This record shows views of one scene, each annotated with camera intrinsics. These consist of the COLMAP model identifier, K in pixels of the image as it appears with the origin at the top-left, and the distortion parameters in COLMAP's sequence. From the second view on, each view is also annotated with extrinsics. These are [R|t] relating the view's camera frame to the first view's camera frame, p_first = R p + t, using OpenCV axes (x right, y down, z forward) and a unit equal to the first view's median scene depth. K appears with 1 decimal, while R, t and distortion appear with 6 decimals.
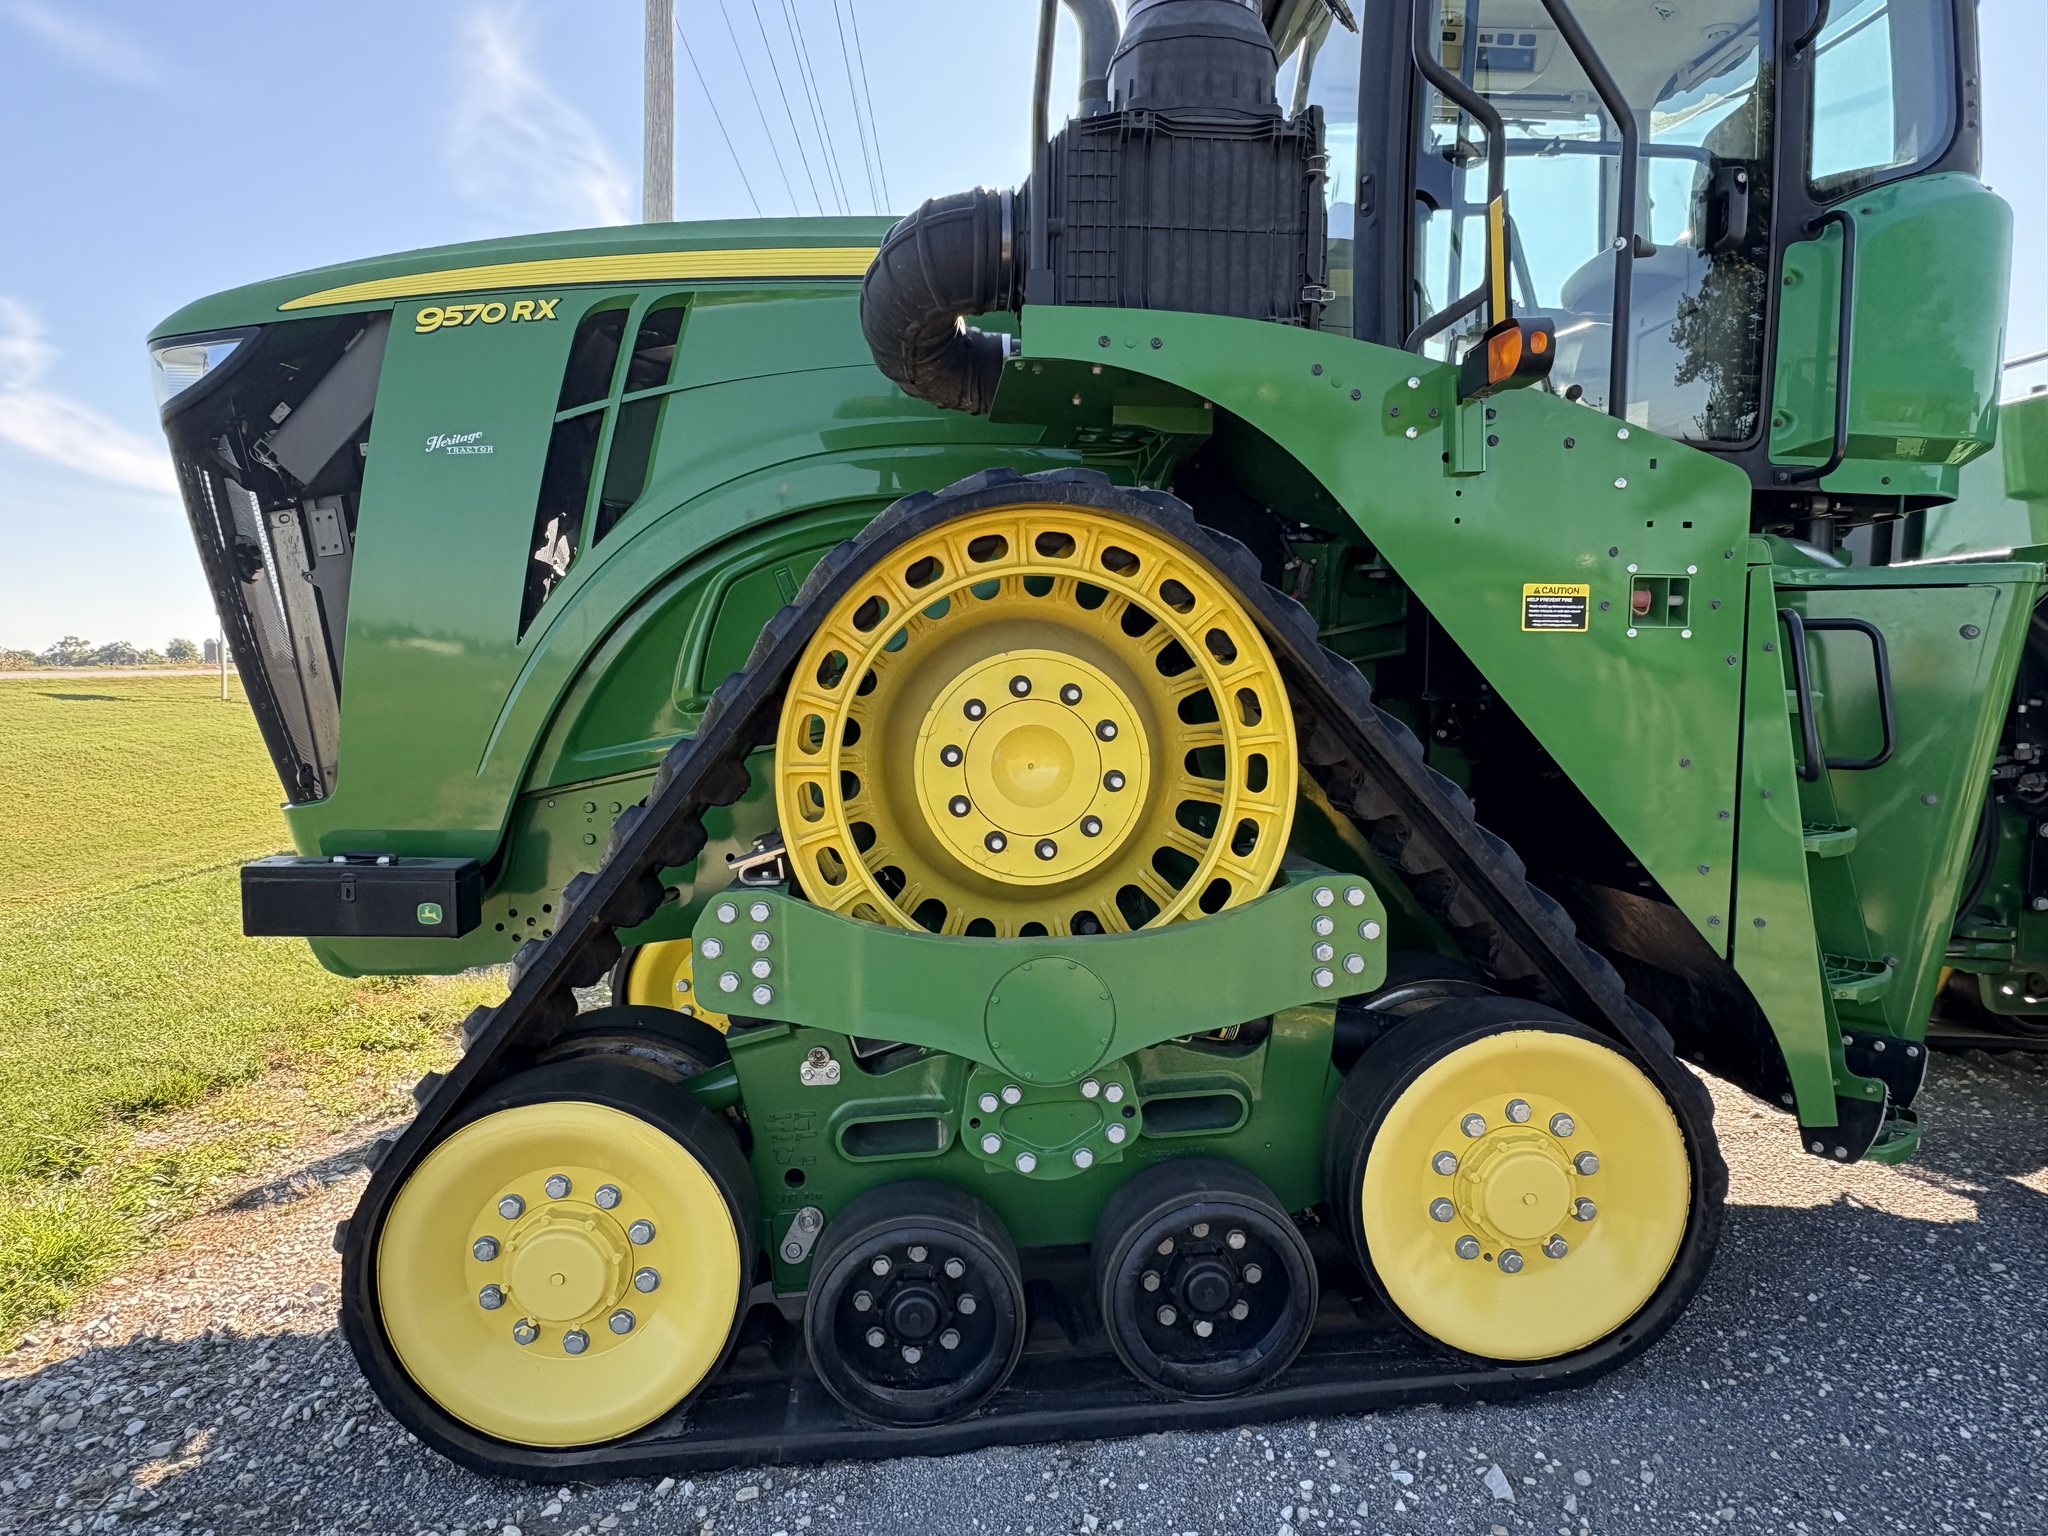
lens RADIAL K [[1361.4, 0, 1008.9], [0, 1361.4, 778.5], [0, 0, 1]] dist [-0.003500, 0.003377]
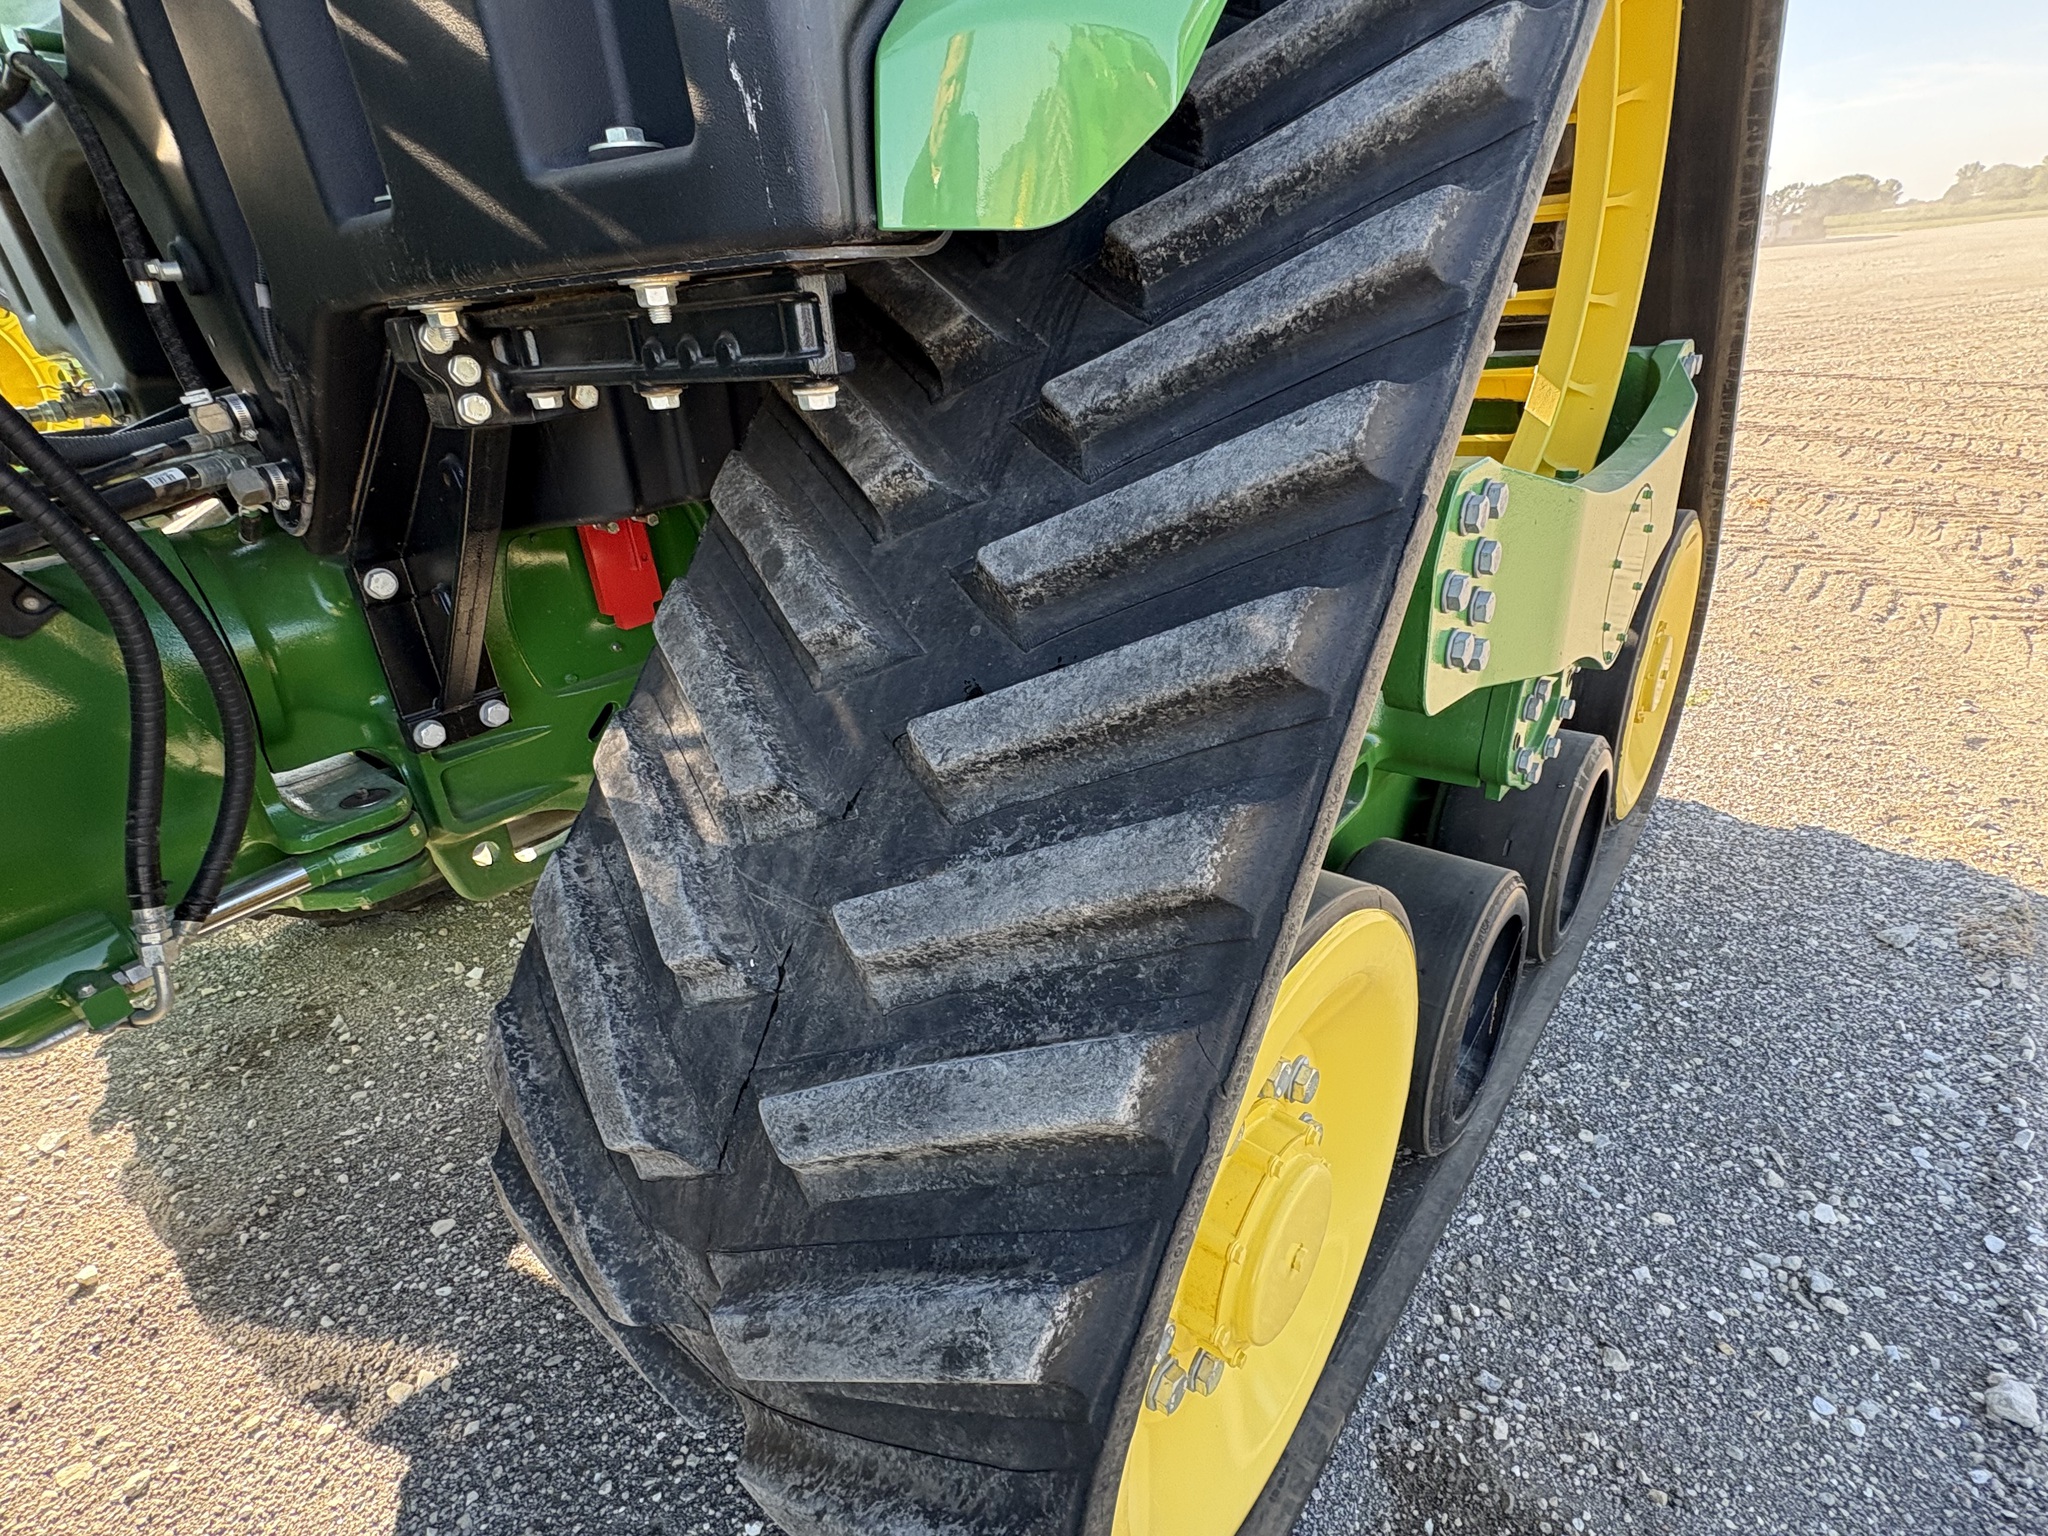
lens RADIAL K [[1013.9, 0, 1012.2], [0, 1013.9, 773.2], [0, 0, 1]] dist [-0.000281, 0.000222]
pose [[0.640158, -0.371985, 0.672179, 0.939298], [0.146104, 0.917937, 0.368844, 0.002790], [-0.754222, -0.137911, 0.641973, 0.887542]]
